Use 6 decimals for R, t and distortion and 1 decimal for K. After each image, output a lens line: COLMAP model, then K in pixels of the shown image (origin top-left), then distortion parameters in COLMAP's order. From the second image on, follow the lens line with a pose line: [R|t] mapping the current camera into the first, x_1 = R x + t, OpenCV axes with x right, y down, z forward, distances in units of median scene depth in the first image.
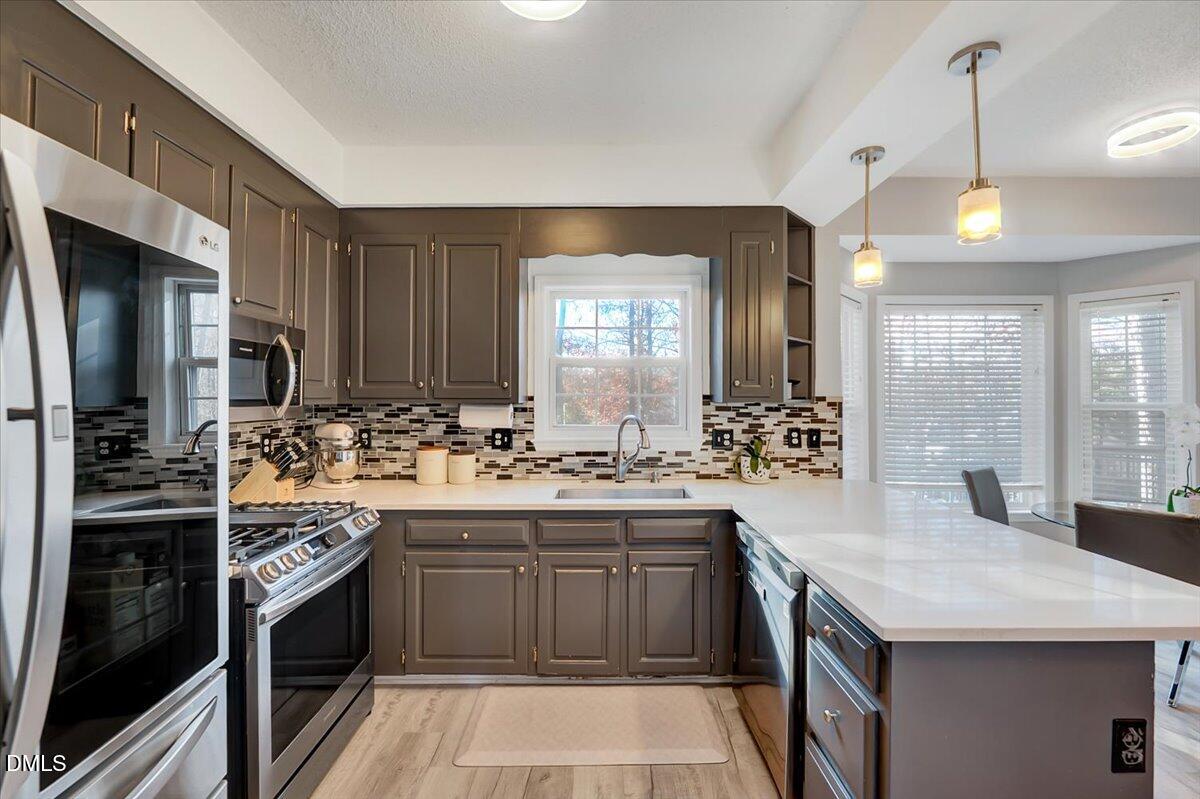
lens RADIAL K [[480.8, 0, 597.7], [0, 480.8, 390.1], [0, 0, 1]] dist [-0.009103, 0.000344]
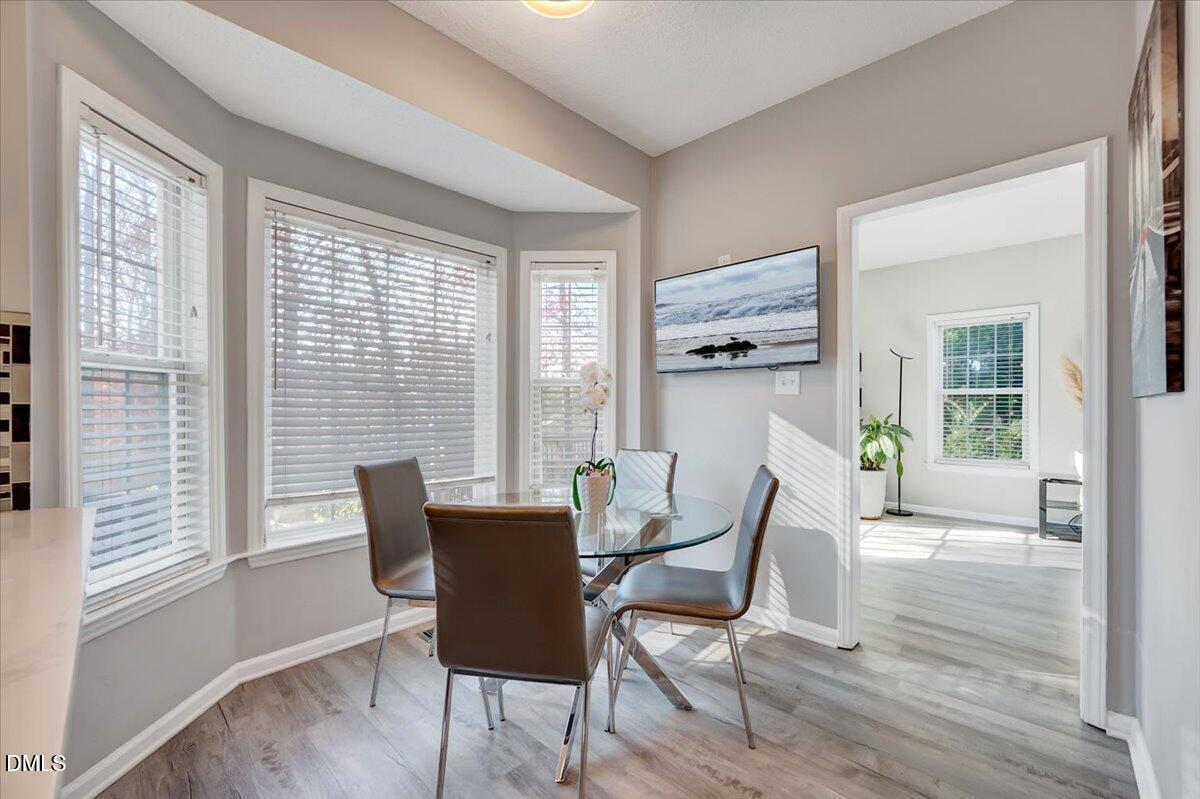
lens RADIAL K [[480.8, 0, 603.3], [0, 480.8, 407.5], [0, 0, 1]] dist [-0.009103, 0.000344]
pose [[0.697877, 0.001786, 0.716216, 0.472643], [-0.012676, 0.999871, 0.009857, 0.071424], [-0.716106, -0.015957, 0.697809, 0.286184]]
